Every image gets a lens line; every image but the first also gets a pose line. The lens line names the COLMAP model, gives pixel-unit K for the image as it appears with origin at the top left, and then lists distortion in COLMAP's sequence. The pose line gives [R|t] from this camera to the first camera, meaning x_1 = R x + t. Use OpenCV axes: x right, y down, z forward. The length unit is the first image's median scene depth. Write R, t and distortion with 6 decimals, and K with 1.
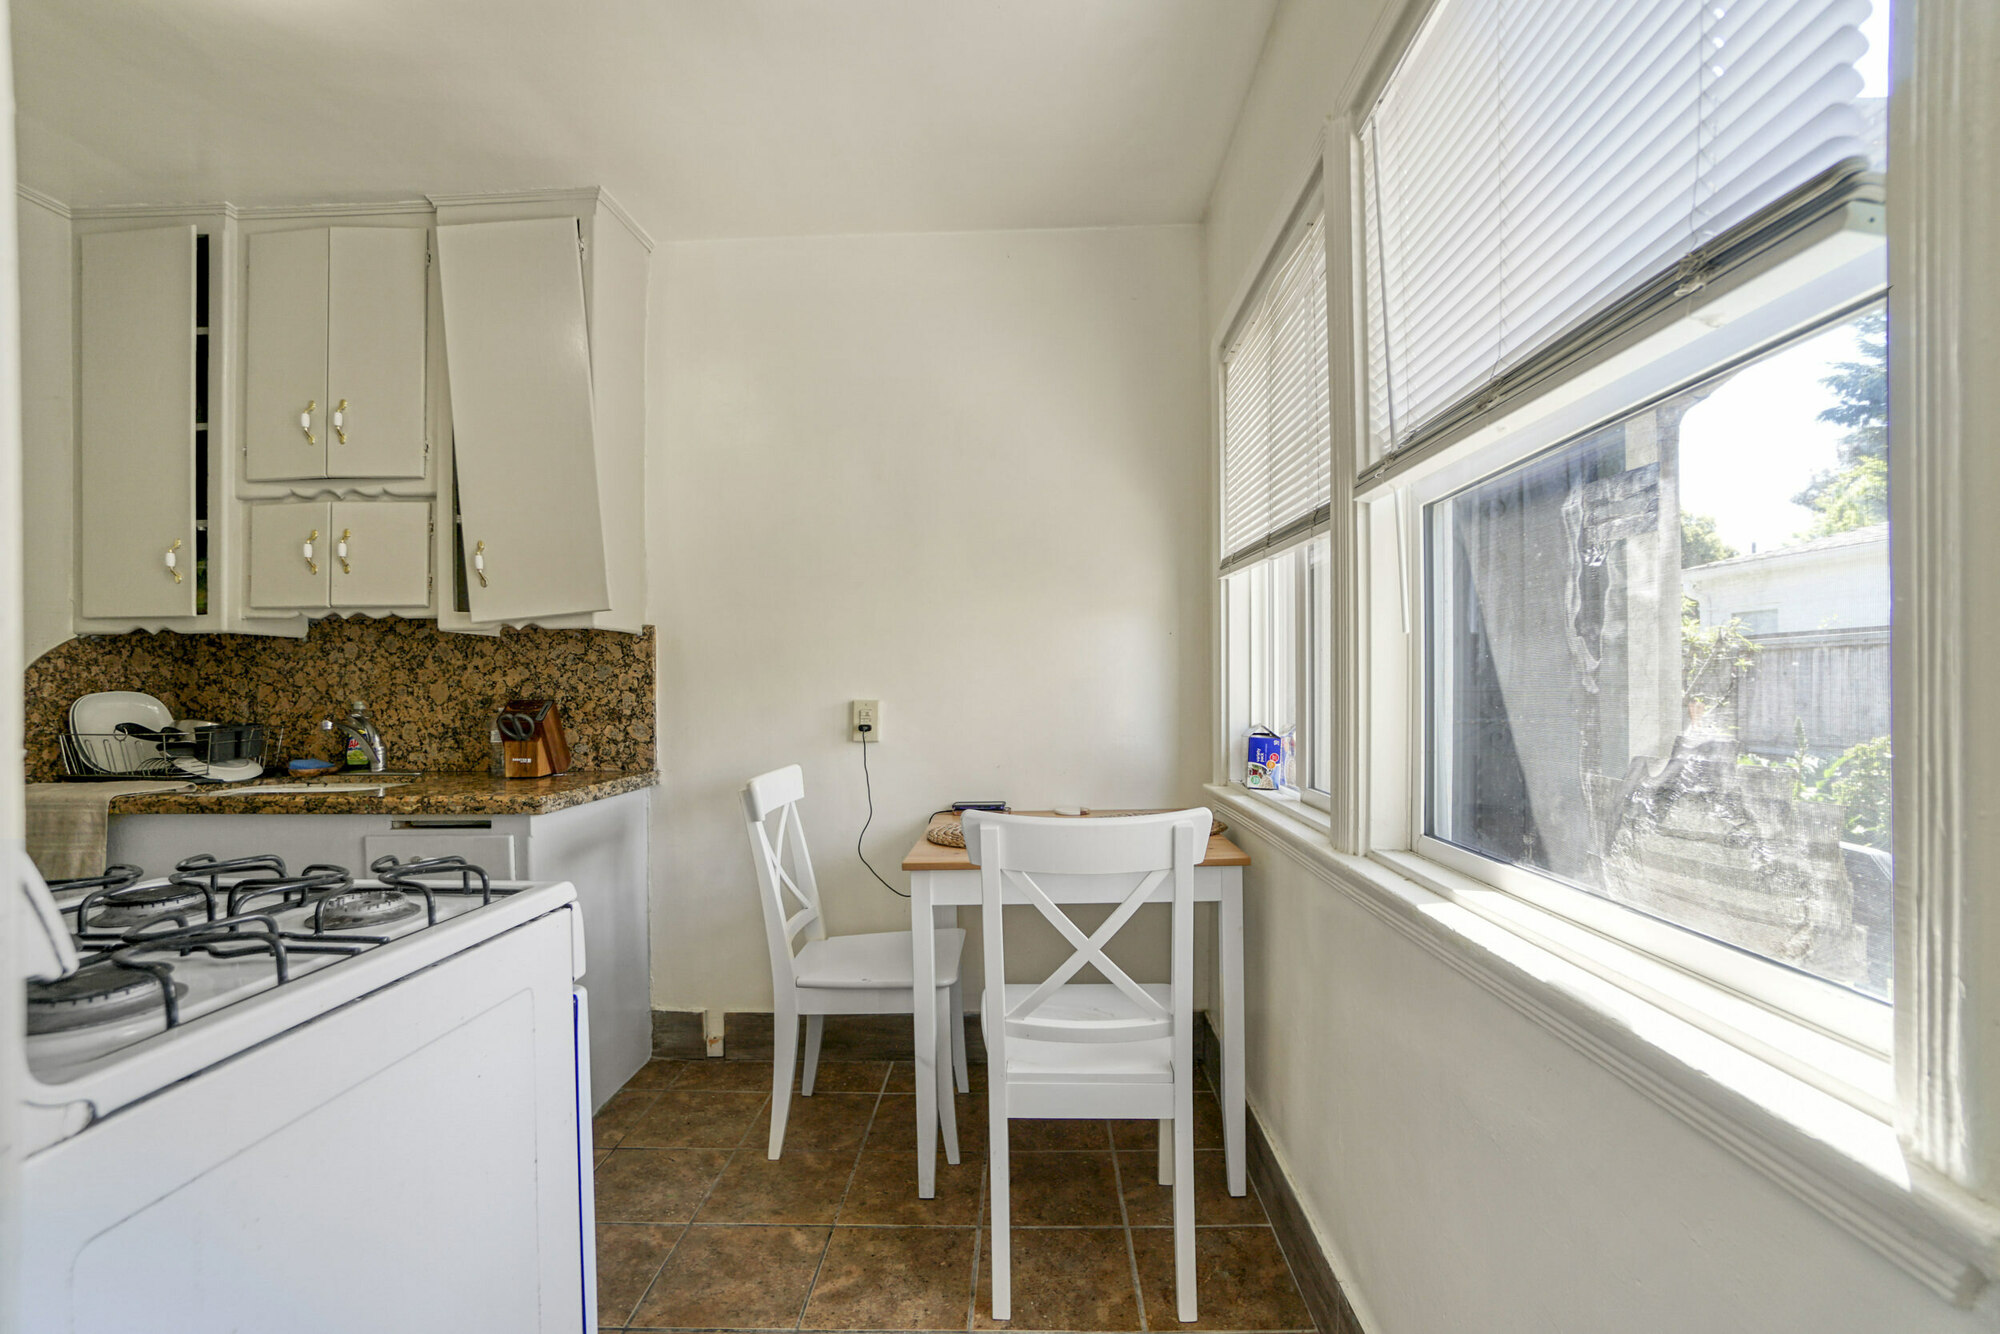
lens RADIAL K [[884.5, 0, 1000.0], [0, 884.5, 667.0], [0, 0, 1]] dist [-0.013766, 0.000351]
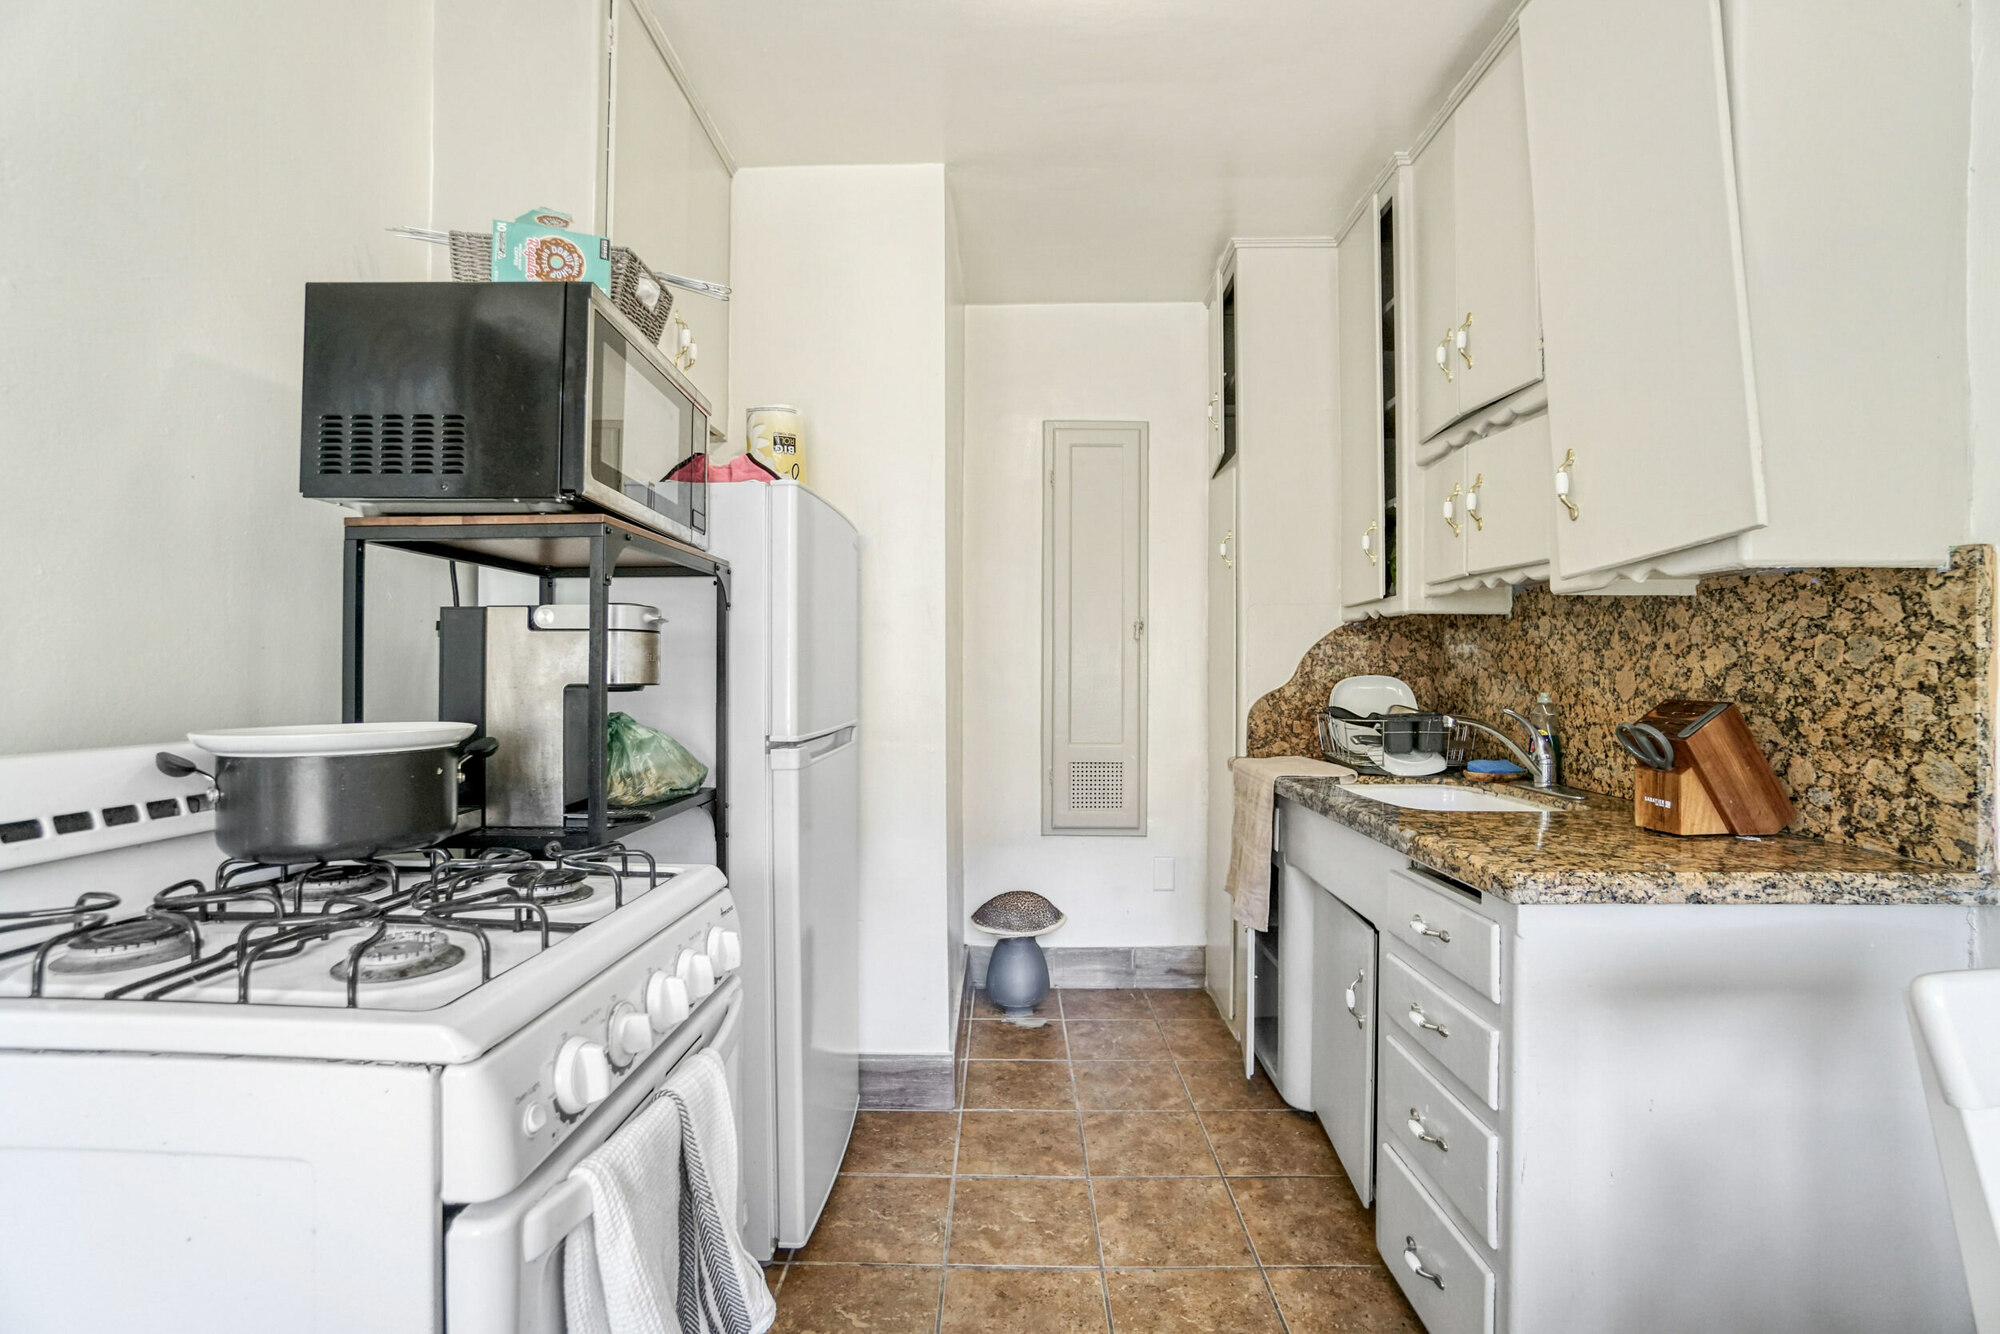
lens RADIAL K [[884.5, 0, 1000.0], [0, 884.5, 667.0], [0, 0, 1]] dist [-0.013766, 0.000351]
pose [[0.018111, 0.006515, -0.999815, 0.036252], [0.017534, 0.999823, 0.006833, 0.002836], [0.999682, -0.017654, 0.017994, 0.502405]]
